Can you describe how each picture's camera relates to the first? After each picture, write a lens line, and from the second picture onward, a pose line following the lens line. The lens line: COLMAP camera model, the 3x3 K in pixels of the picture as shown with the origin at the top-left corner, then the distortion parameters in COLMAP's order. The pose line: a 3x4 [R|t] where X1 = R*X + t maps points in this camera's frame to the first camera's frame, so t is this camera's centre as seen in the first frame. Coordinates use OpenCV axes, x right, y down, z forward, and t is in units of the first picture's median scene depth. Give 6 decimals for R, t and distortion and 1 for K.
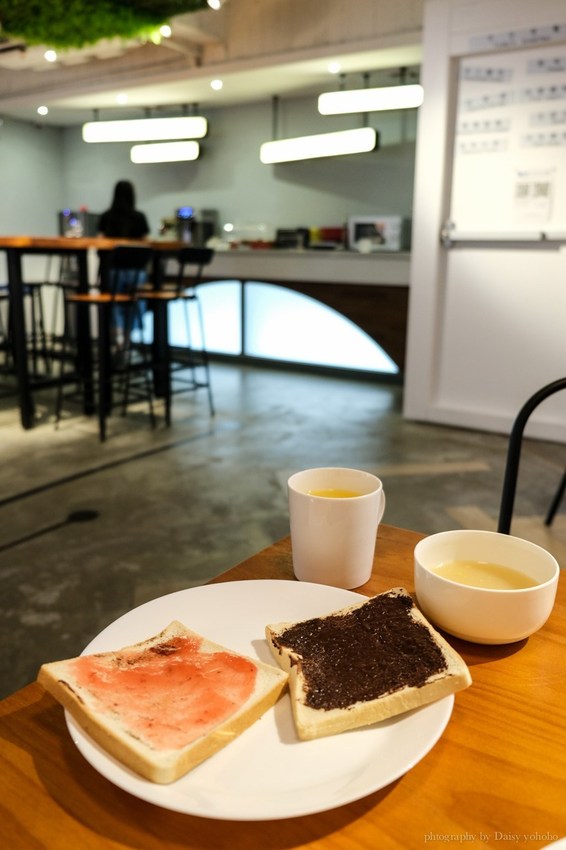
lens RADIAL K [[699.5, 0, 283.0], [0, 699.5, 425.0], [0, 0, 1]] dist [0.007567, -0.000362]
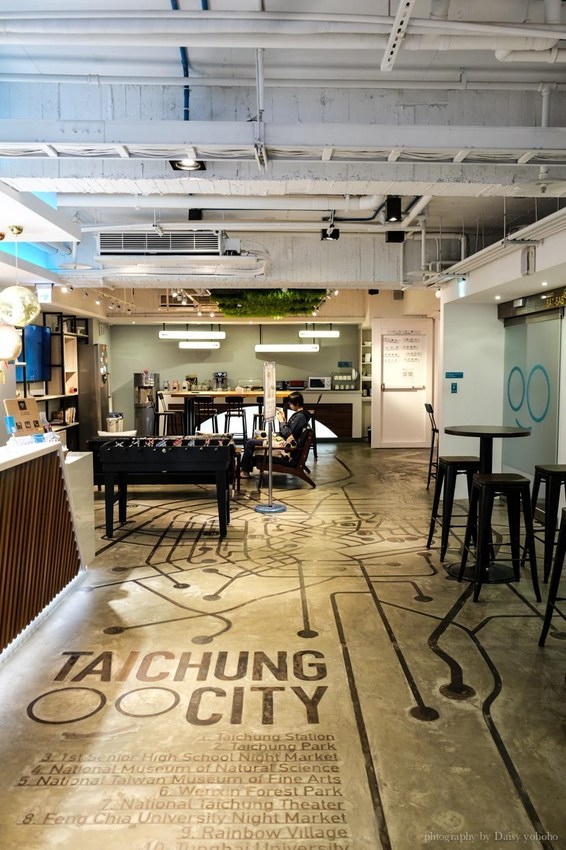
lens RADIAL K [[695.4, 0, 283.0], [0, 695.4, 425.0], [0, 0, 1]] dist [-0.018480, 0.007634]
pose [[0.814743, -0.061875, 0.576511, -1.440084], [0.153804, 0.981734, -0.111996, 0.128163], [-0.559051, 0.179918, 0.809378, -0.915620]]
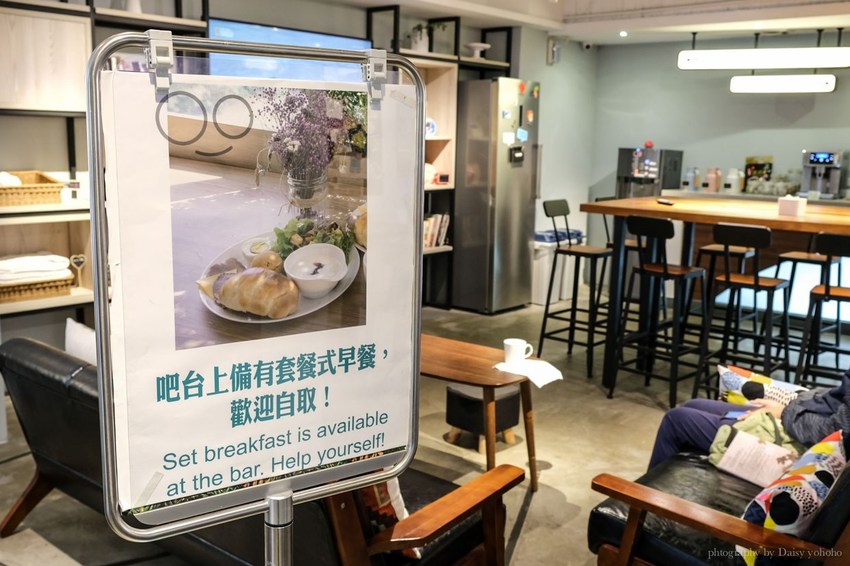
lens RADIAL K [[831.1, 0, 400.5], [0, 831.1, 284.8], [0, 0, 1]] dist [-0.018871, 0.014913]
pose [[0.994147, 0.027813, -0.104396, -0.642243], [-0.035584, 0.996673, -0.073331, -0.074040], [0.102009, 0.076616, 0.991829, -0.021284]]
